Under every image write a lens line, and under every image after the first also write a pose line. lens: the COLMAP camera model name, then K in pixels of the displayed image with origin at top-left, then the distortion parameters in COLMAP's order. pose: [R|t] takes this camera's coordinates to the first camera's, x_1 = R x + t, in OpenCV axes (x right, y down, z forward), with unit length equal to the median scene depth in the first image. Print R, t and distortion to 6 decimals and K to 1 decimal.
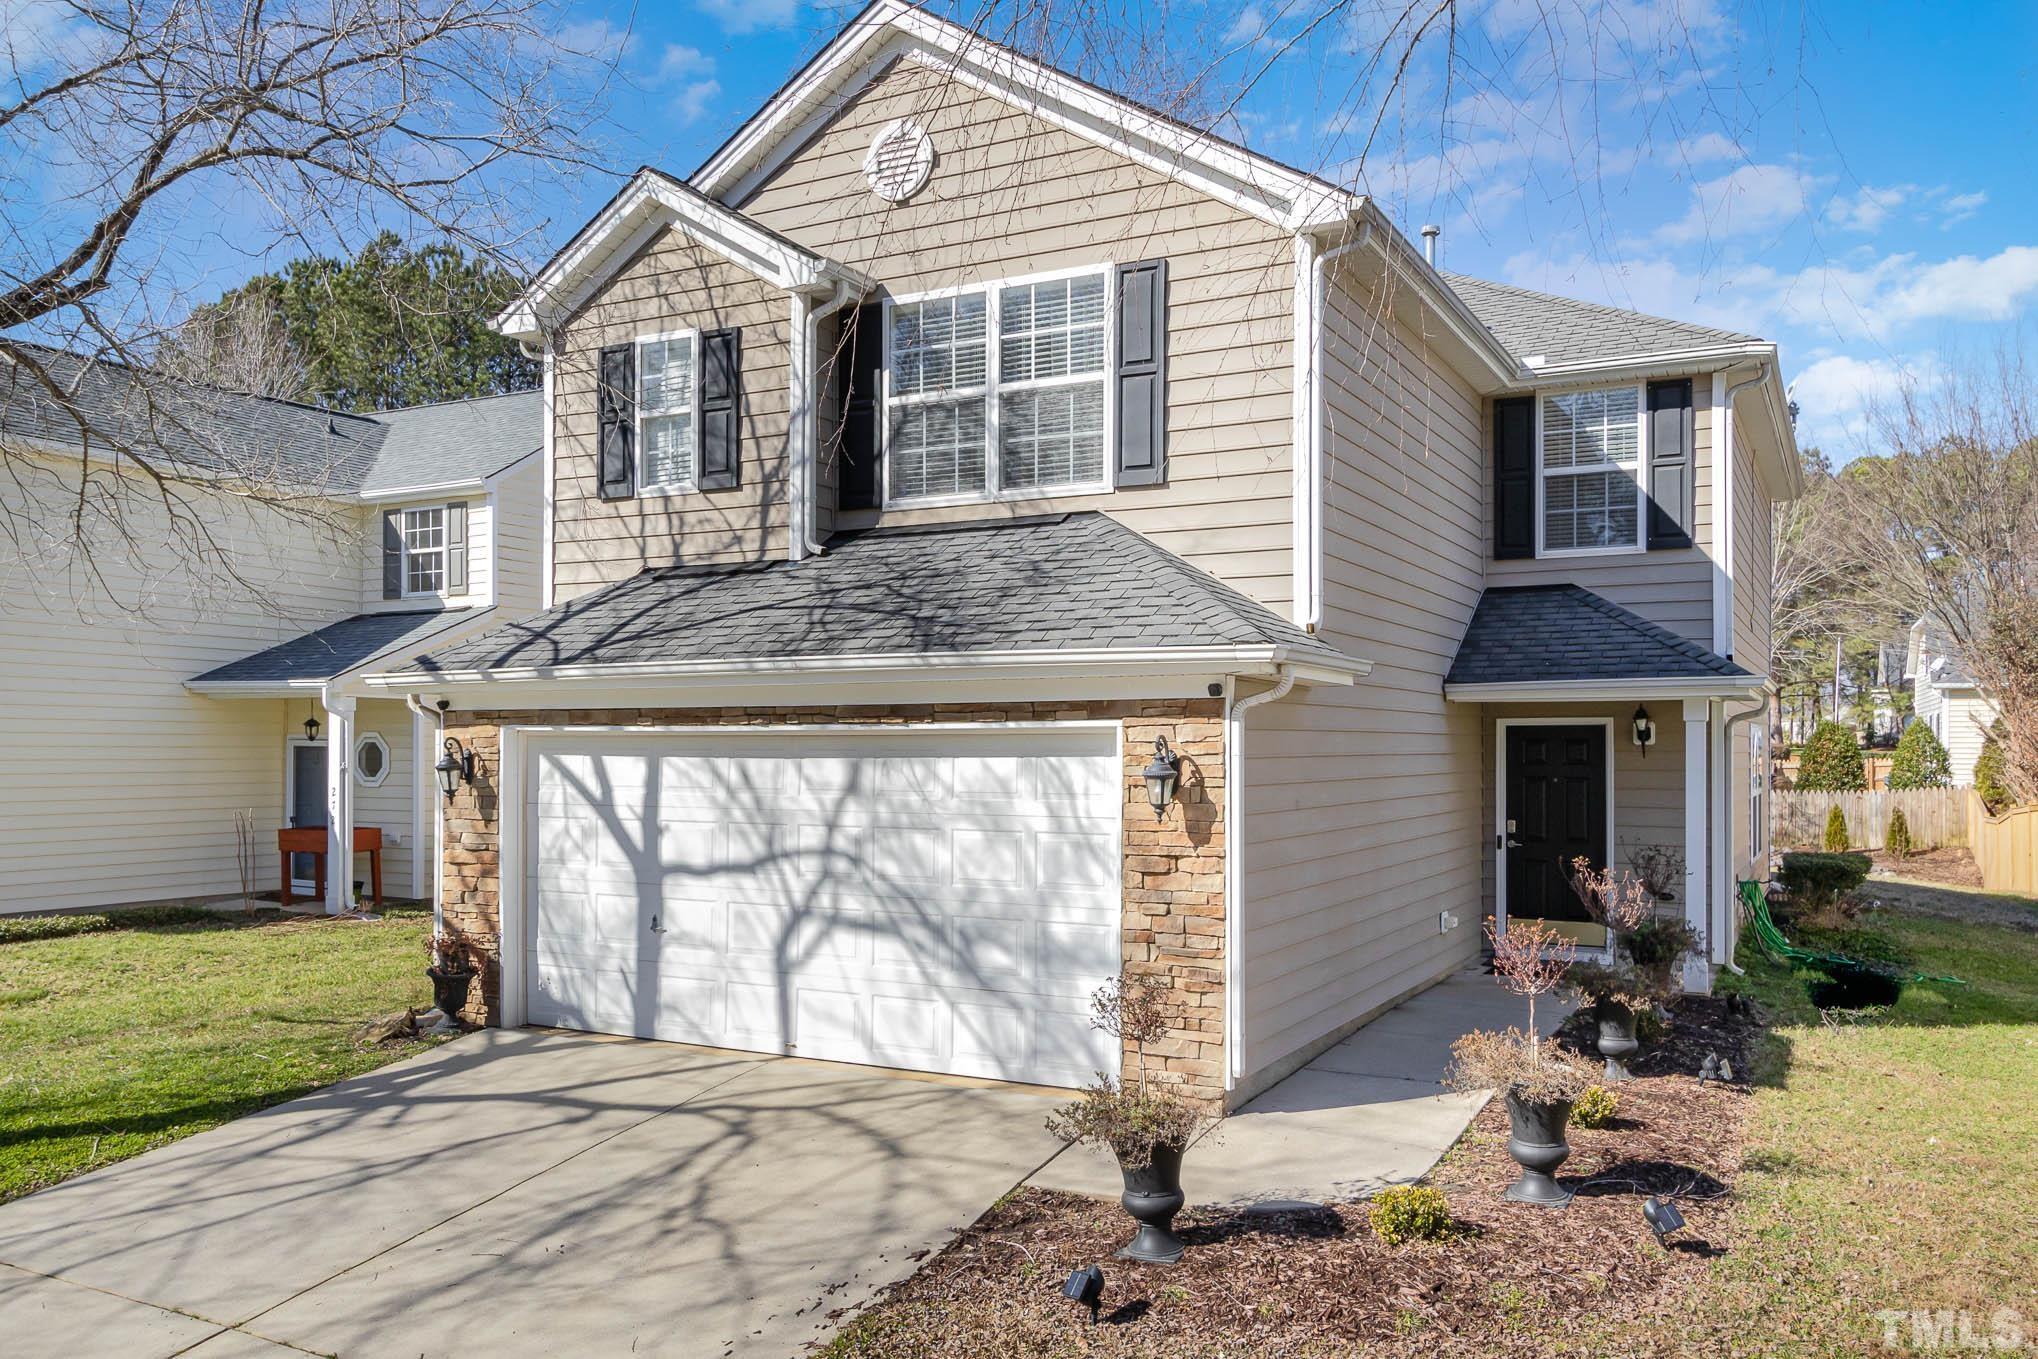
lens RADIAL K [[1558.8, 0, 1019.3], [0, 1558.8, 739.6], [0, 0, 1]] dist [-0.005610, 0.007298]
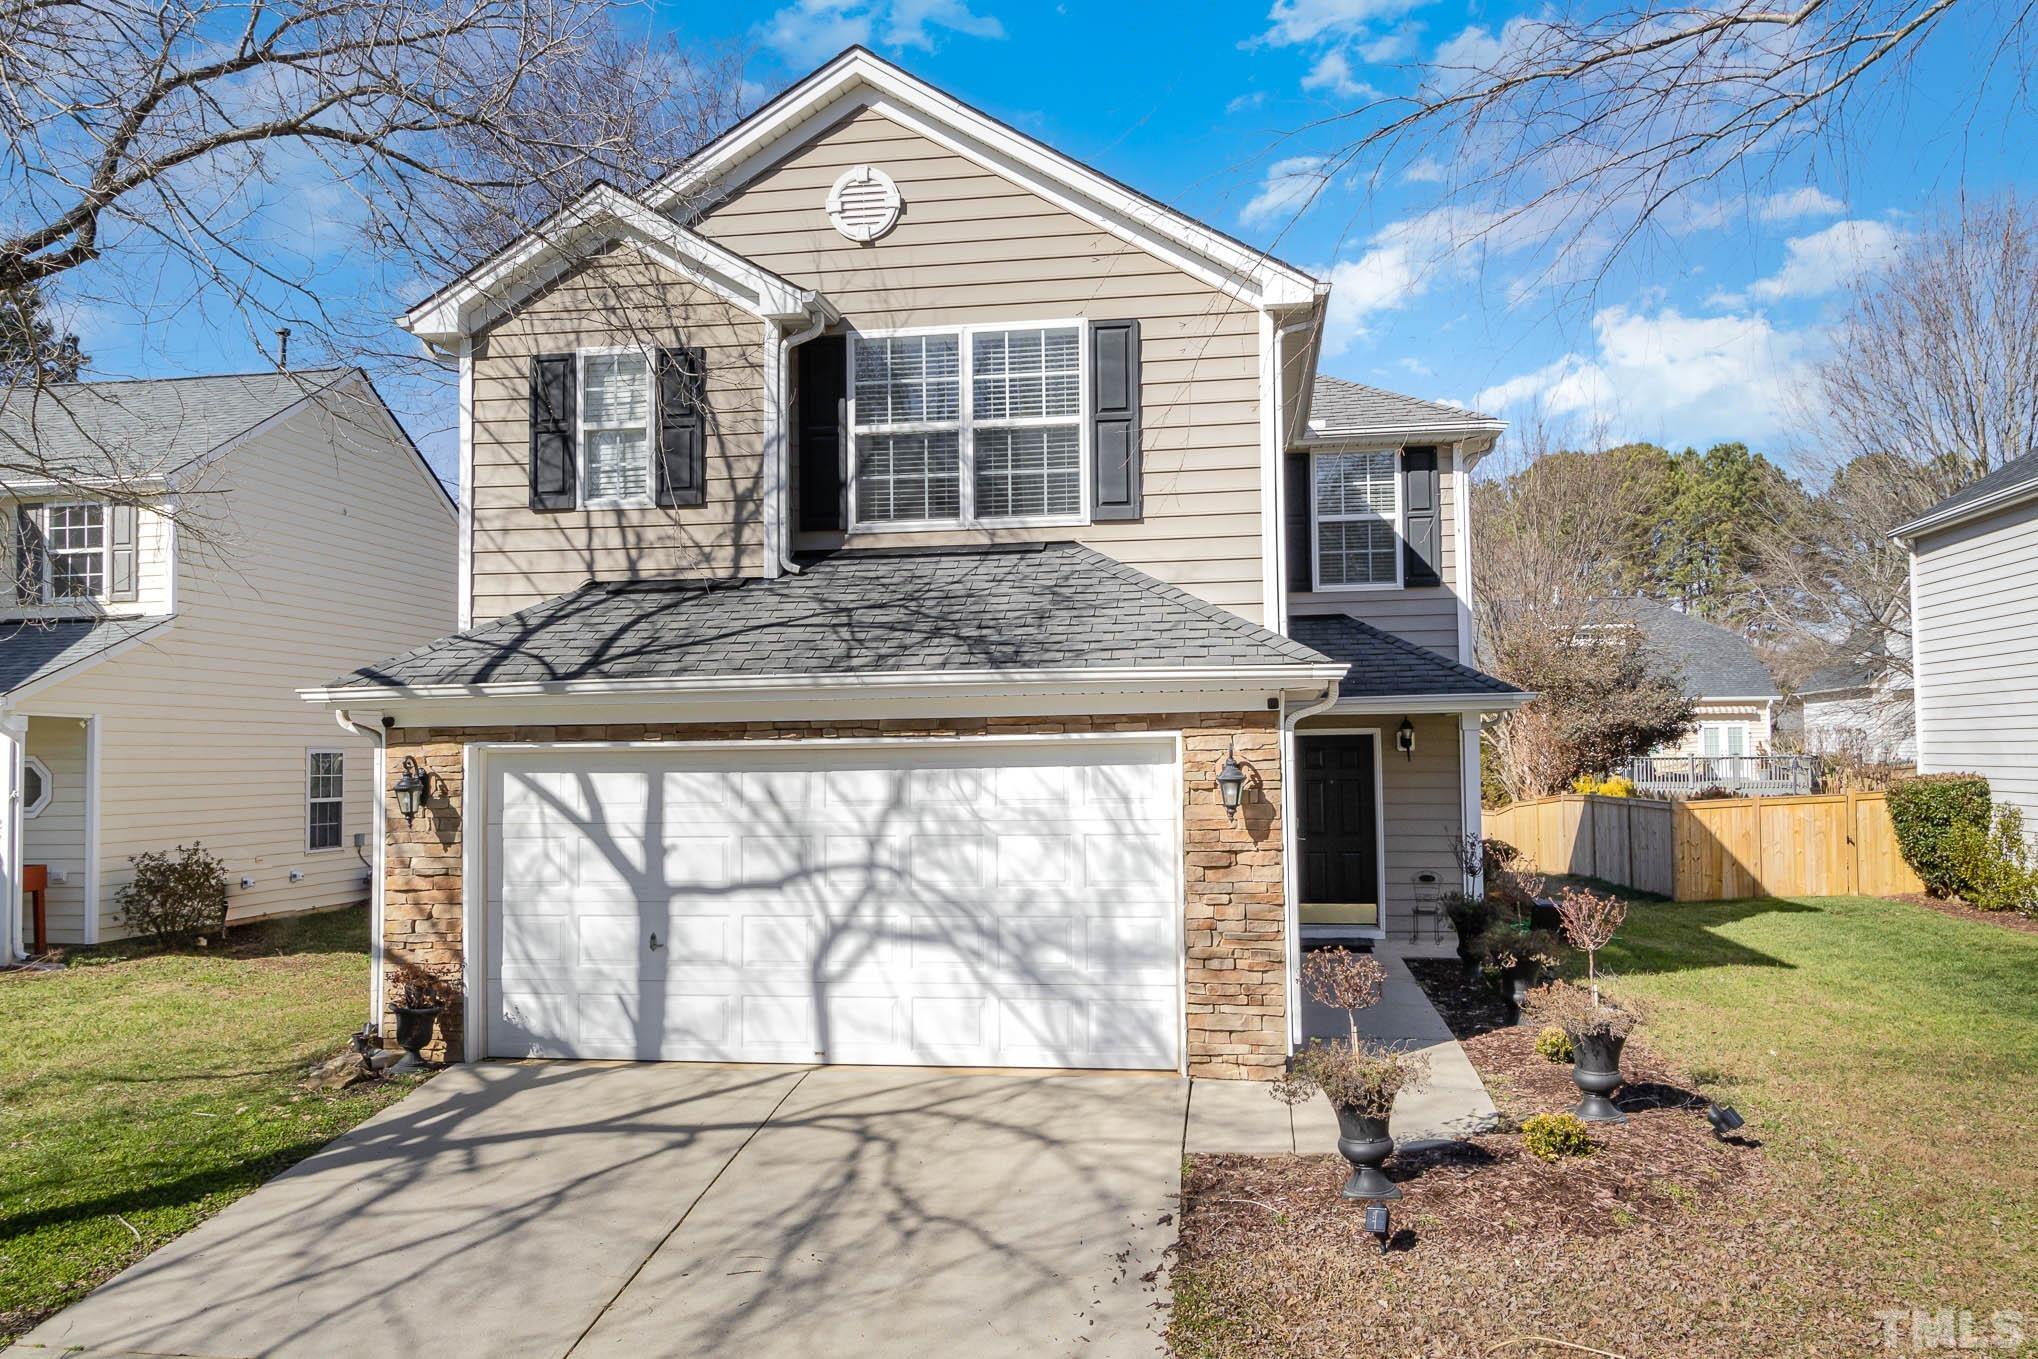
lens RADIAL K [[1524.7, 0, 1019.0], [0, 1524.7, 679.5], [0, 0, 1]] dist [-0.008986, -0.006898]
pose [[0.940196, 0.003922, 0.340612, -0.341693], [0.013190, 0.998765, -0.047908, 0.001136], [-0.340379, 0.049536, 0.938983, 0.012002]]
